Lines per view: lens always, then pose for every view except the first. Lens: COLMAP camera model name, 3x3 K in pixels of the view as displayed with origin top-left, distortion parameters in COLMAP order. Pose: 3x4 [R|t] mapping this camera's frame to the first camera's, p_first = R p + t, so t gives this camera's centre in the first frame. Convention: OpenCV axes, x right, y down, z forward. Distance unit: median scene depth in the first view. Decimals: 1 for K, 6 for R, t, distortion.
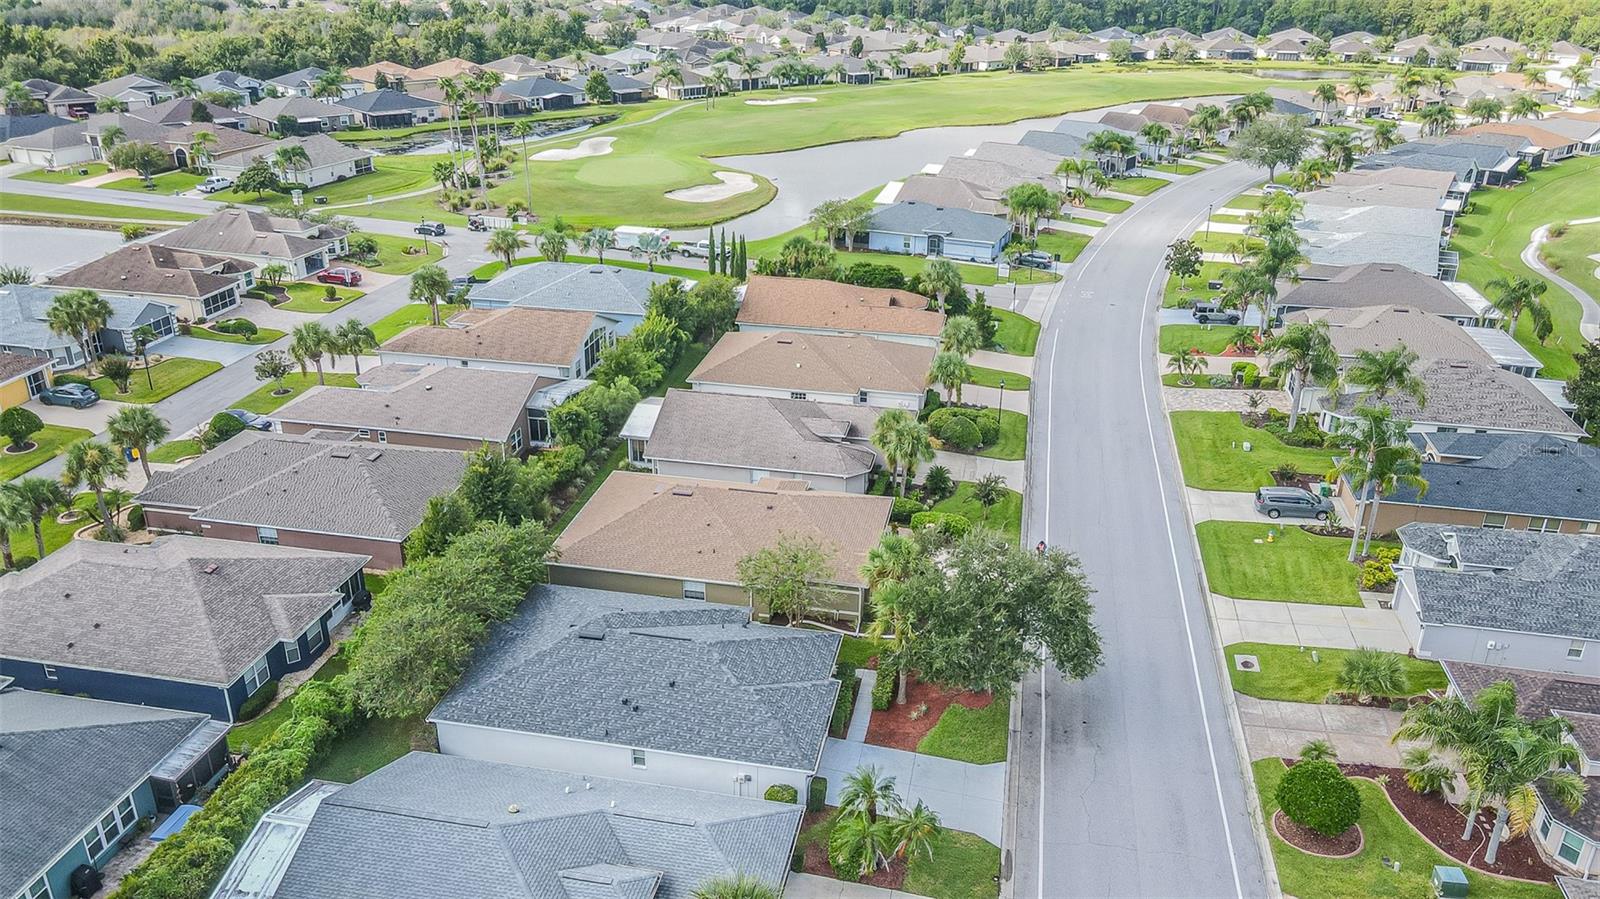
lens RADIAL K [[1173.5, 0, 800.0], [0, 1173.5, 449.5], [0, 0, 1]] dist [0.004108, 0.004155]
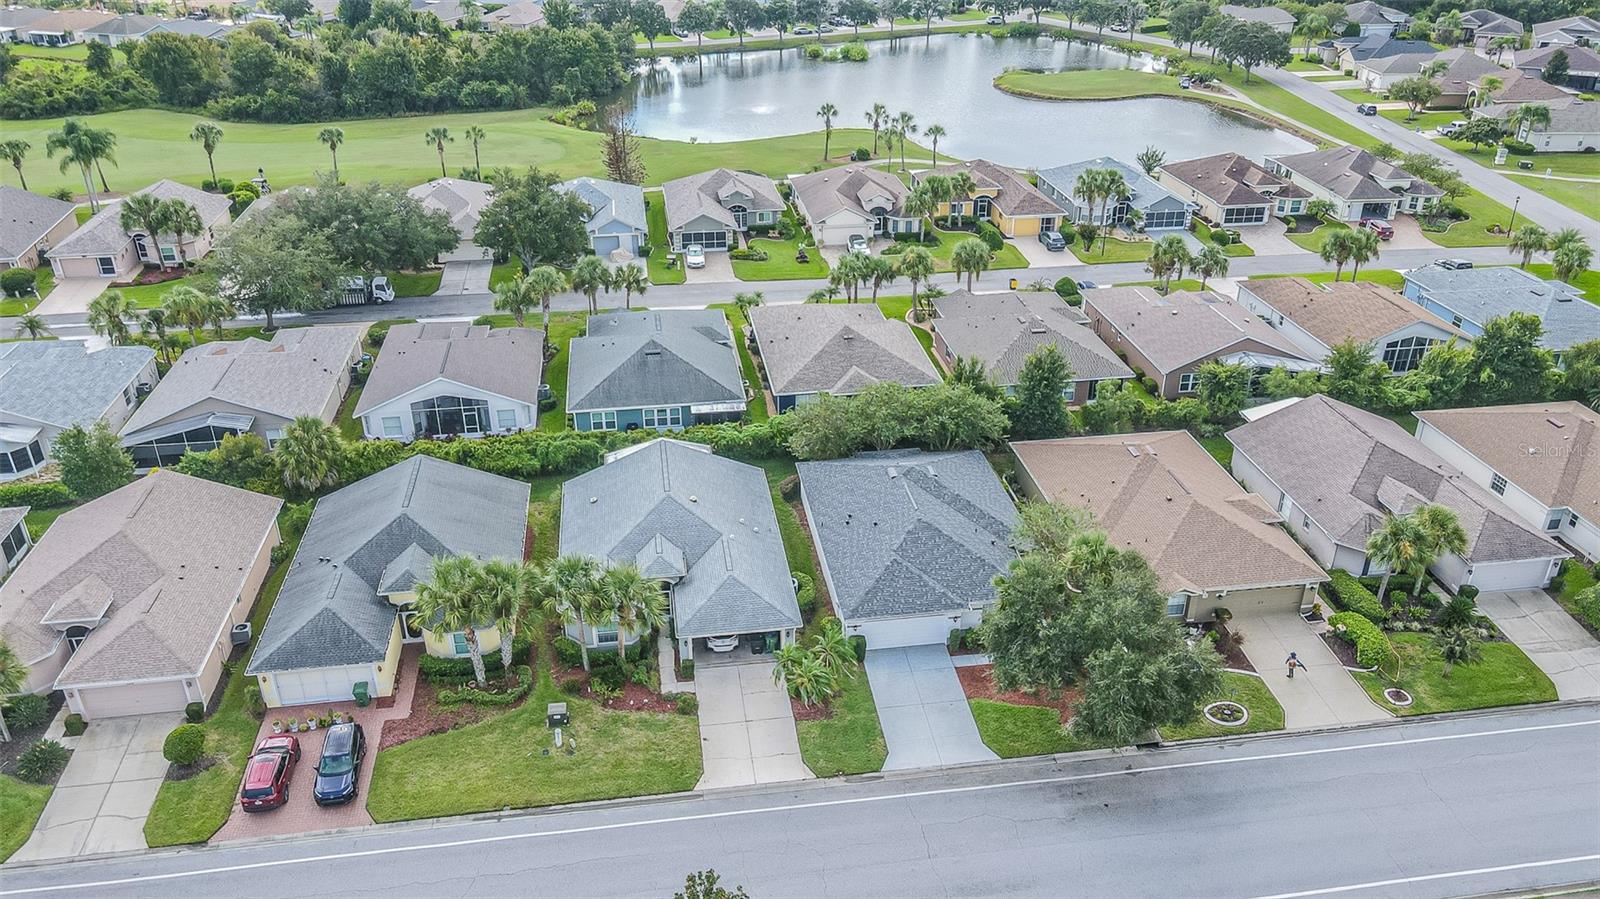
lens RADIAL K [[1173.5, 0, 800.0], [0, 1173.5, 449.5], [0, 0, 1]] dist [0.004108, 0.004155]
pose [[0.343515, 0.426506, -0.836714, 0.430647], [-0.376753, 0.878680, 0.293221, -0.103244], [0.860264, 0.214509, 0.462527, 0.160129]]
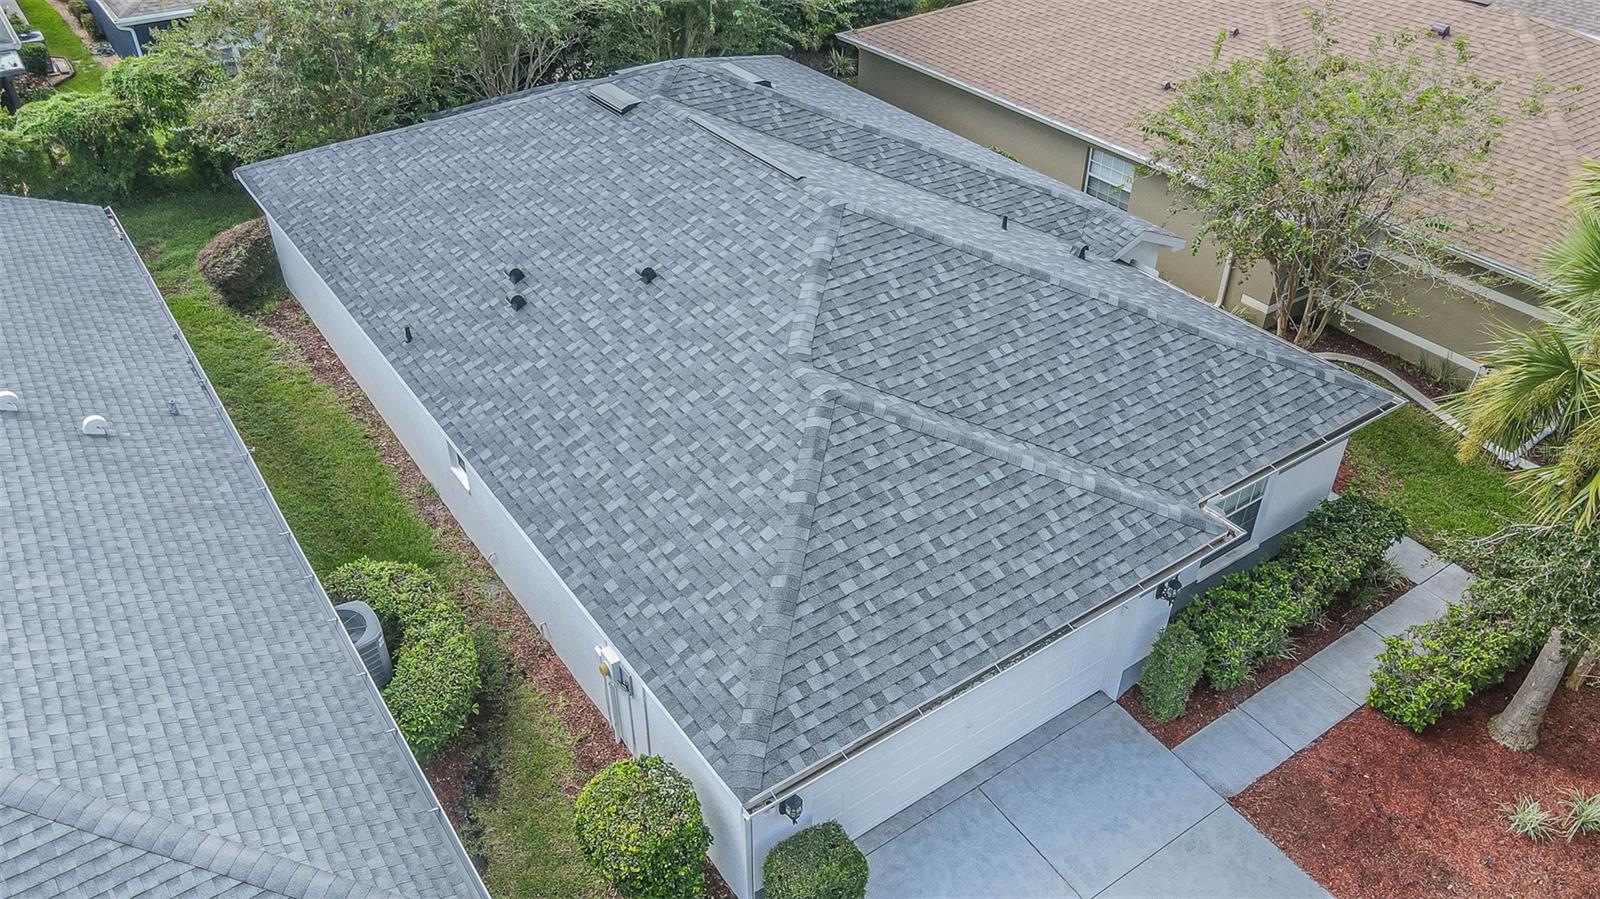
lens RADIAL K [[1173.5, 0, 800.0], [0, 1173.5, 449.5], [0, 0, 1]] dist [0.004108, 0.004155]
pose [[0.729057, 0.393691, -0.559896, 0.051959], [-0.278849, 0.917898, 0.282322, 0.068560], [0.625075, -0.049703, 0.778981, 0.383200]]
